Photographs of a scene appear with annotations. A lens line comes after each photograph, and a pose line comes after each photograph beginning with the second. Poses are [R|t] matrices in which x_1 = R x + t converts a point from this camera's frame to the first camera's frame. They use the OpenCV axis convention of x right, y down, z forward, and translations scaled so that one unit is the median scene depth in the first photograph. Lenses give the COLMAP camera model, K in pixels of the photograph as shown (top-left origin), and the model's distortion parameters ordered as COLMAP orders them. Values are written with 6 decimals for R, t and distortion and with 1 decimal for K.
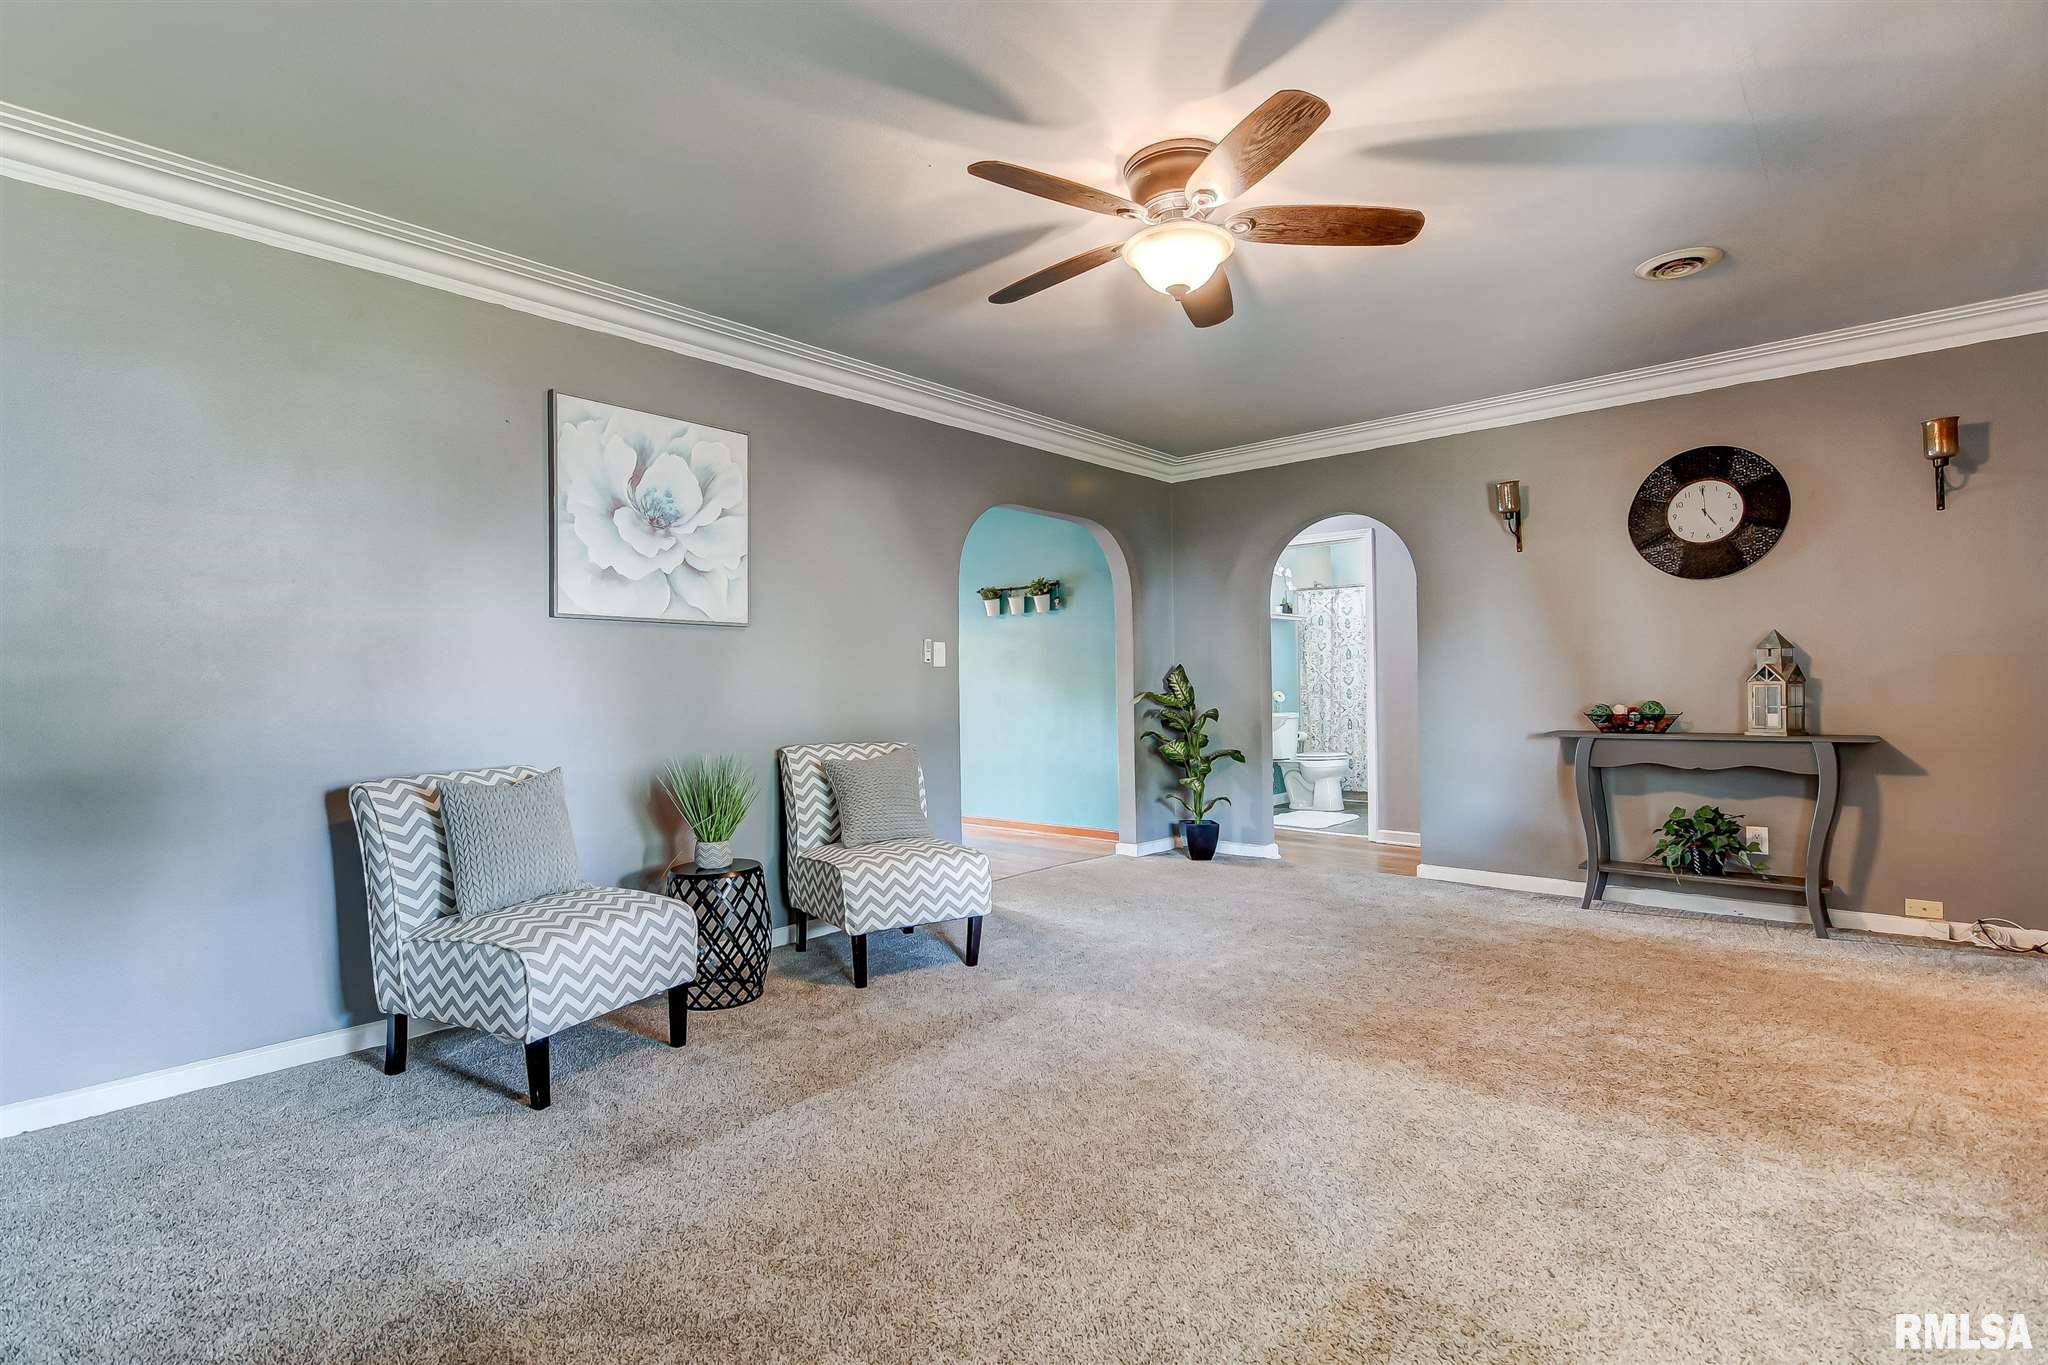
lens RADIAL K [[983.1, 0, 1011.7], [0, 983.1, 682.9], [0, 0, 1]] dist [0.020165, -0.017313]
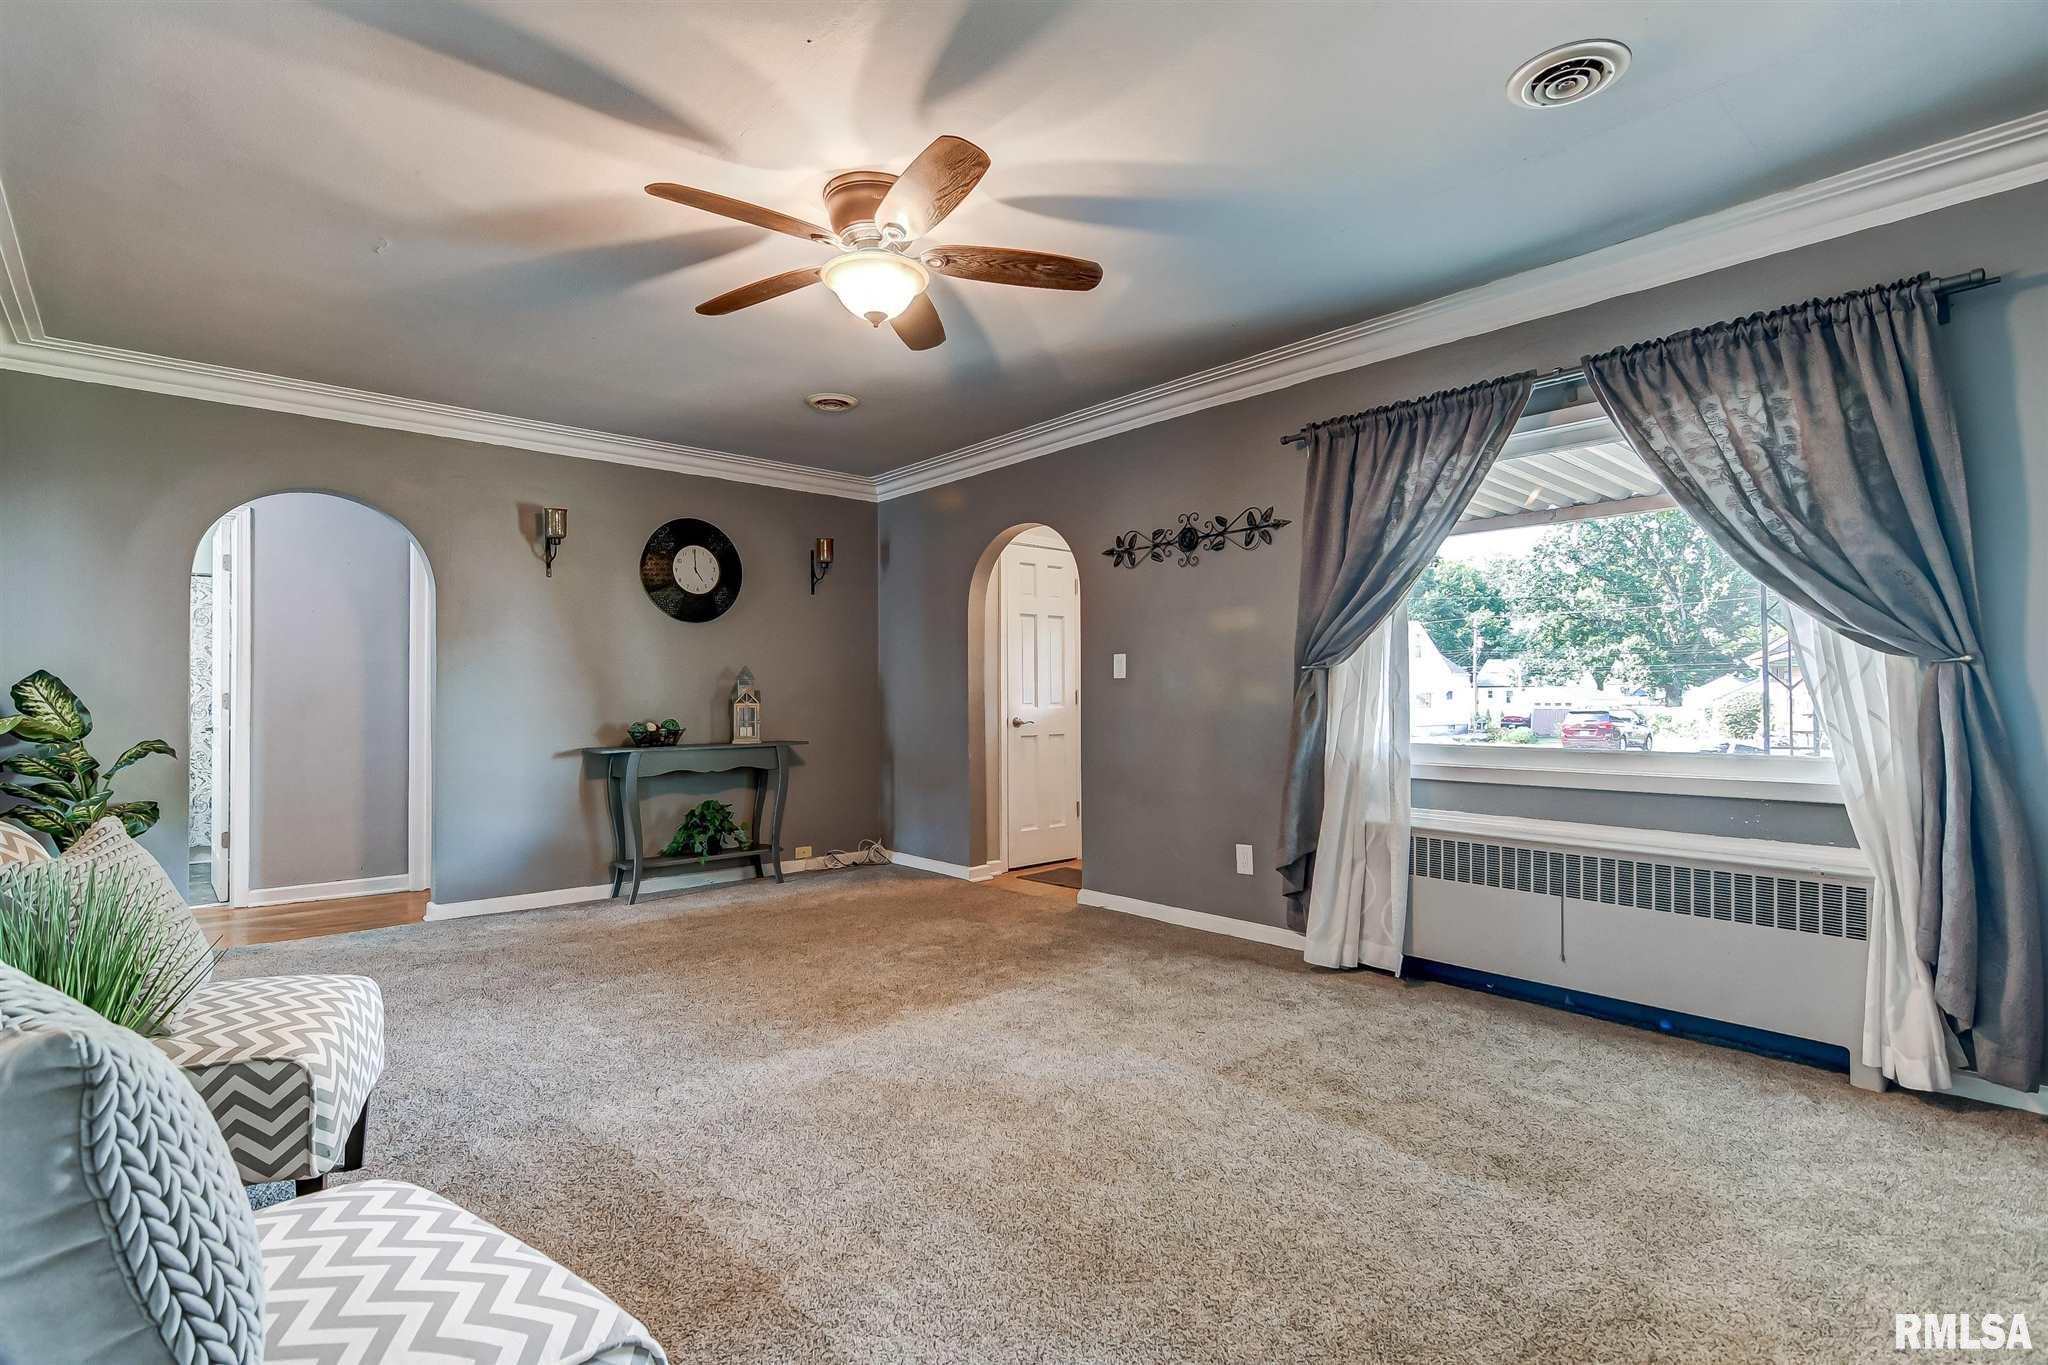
lens RADIAL K [[977.4, 0, 1015.4], [0, 977.4, 682.0], [0, 0, 1]] dist [-0.002527, -0.001094]
pose [[0.116011, 0.029799, 0.992801, -0.582561], [-0.000519, 0.999552, -0.029941, 0.009976], [-0.993248, 0.002958, 0.115975, 0.523549]]
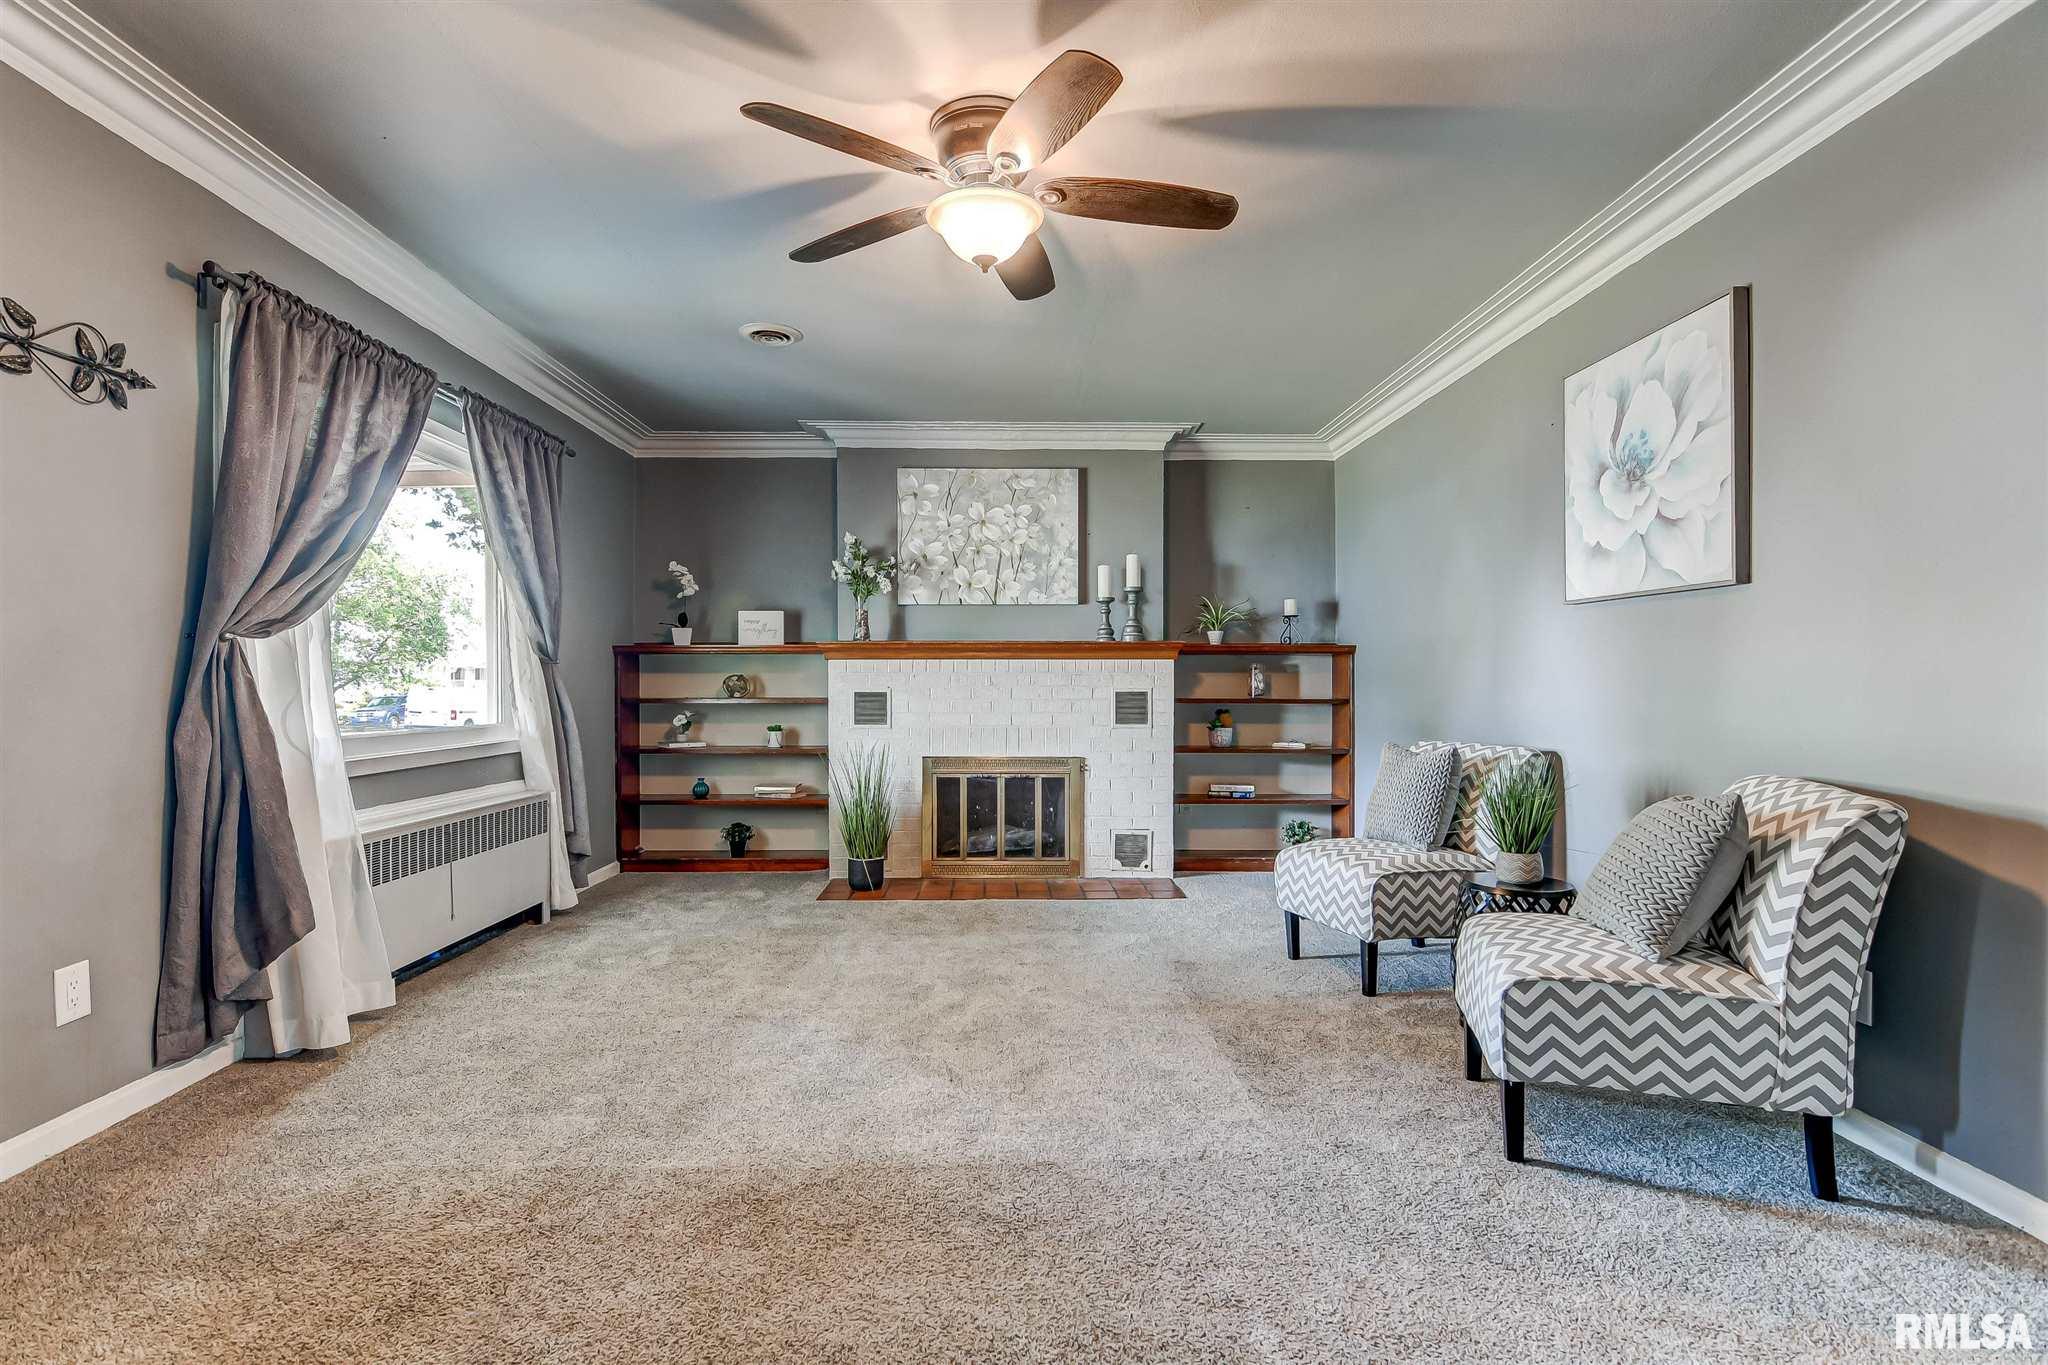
lens RADIAL K [[983.1, 0, 1011.7], [0, 983.1, 682.9], [0, 0, 1]] dist [0.020165, -0.017313]
pose [[-0.737830, 0.013269, -0.674856, 0.558636], [0.013081, 0.999900, 0.005358, -0.000902], [0.674860, -0.004875, -0.737930, 1.213283]]
